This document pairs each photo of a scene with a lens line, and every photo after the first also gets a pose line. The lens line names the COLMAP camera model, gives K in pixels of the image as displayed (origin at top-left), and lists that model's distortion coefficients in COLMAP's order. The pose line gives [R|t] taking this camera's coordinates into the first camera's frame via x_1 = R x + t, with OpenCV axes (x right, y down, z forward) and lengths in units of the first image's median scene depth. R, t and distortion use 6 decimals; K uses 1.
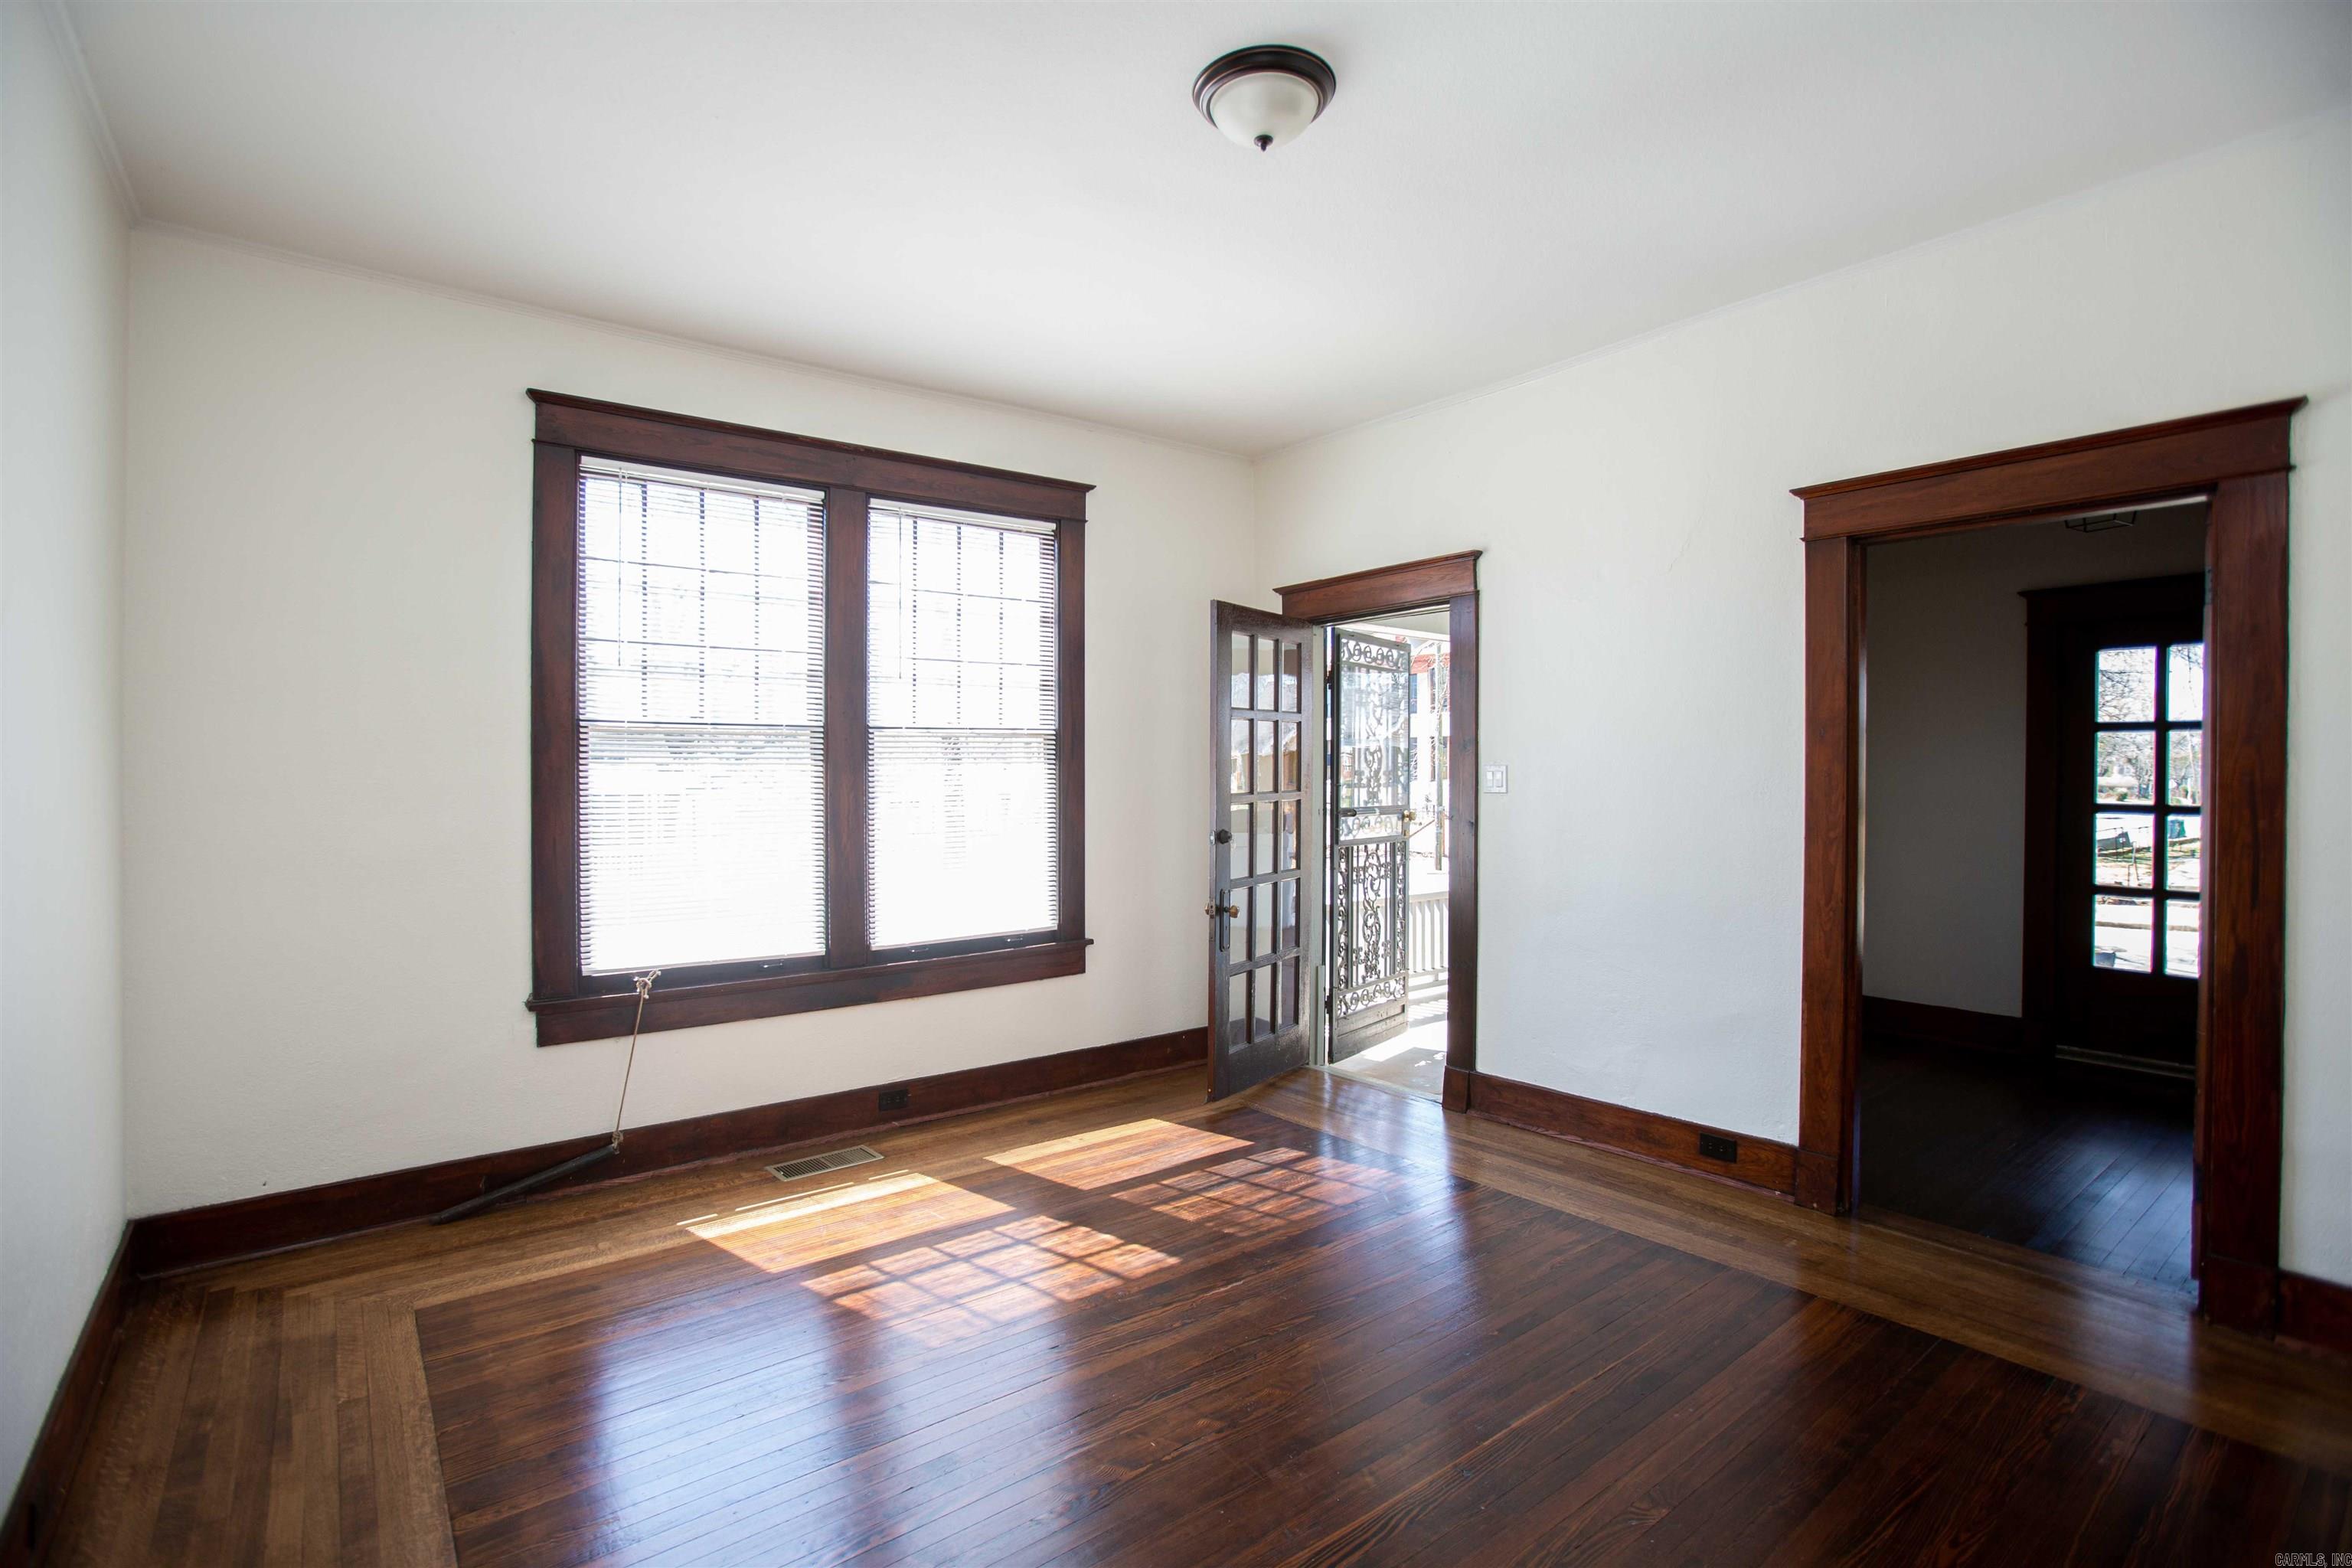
lens RADIAL K [[1107.4, 0, 1191.0], [0, 1107.4, 769.9], [0, 0, 1]] dist [-0.064916, 0.026166]
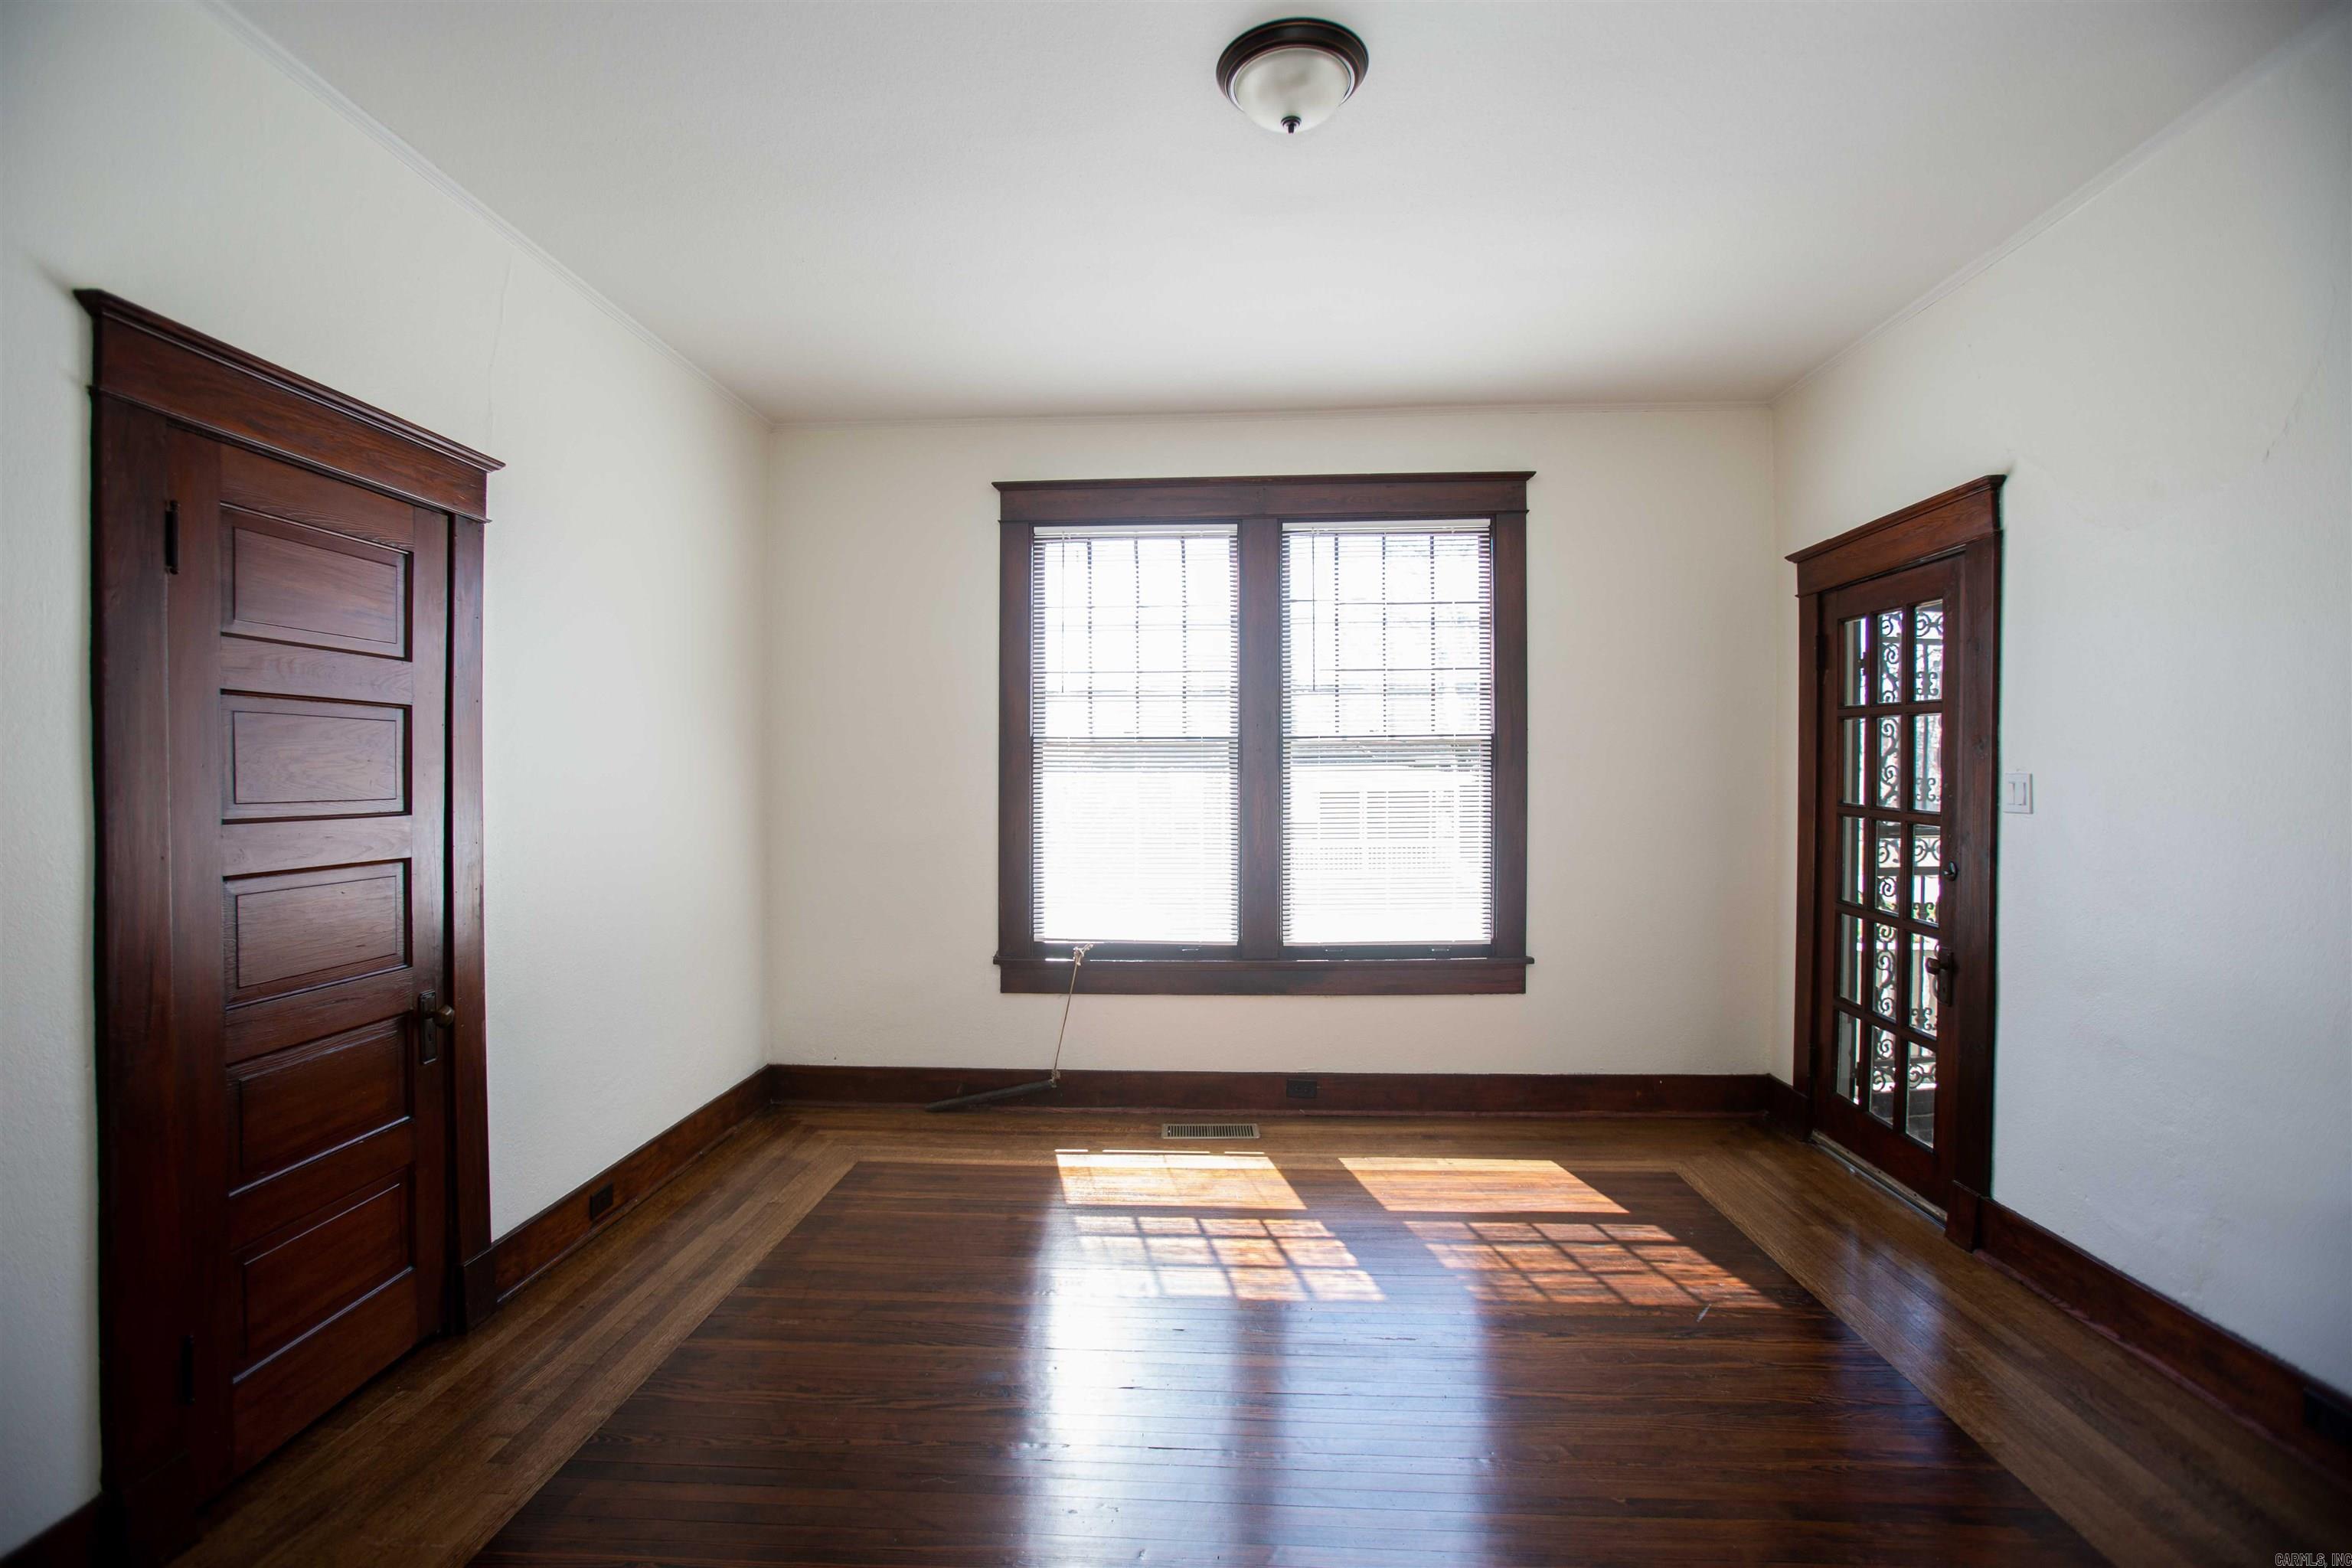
lens RADIAL K [[1107.4, 0, 1183.2], [0, 1107.4, 777.4], [0, 0, 1]] dist [-0.064916, 0.026166]
pose [[0.751200, 0.004299, -0.660060, 0.363258], [-0.000177, 0.999980, 0.006311, -0.007133], [0.660074, -0.004625, 0.751186, 0.134023]]
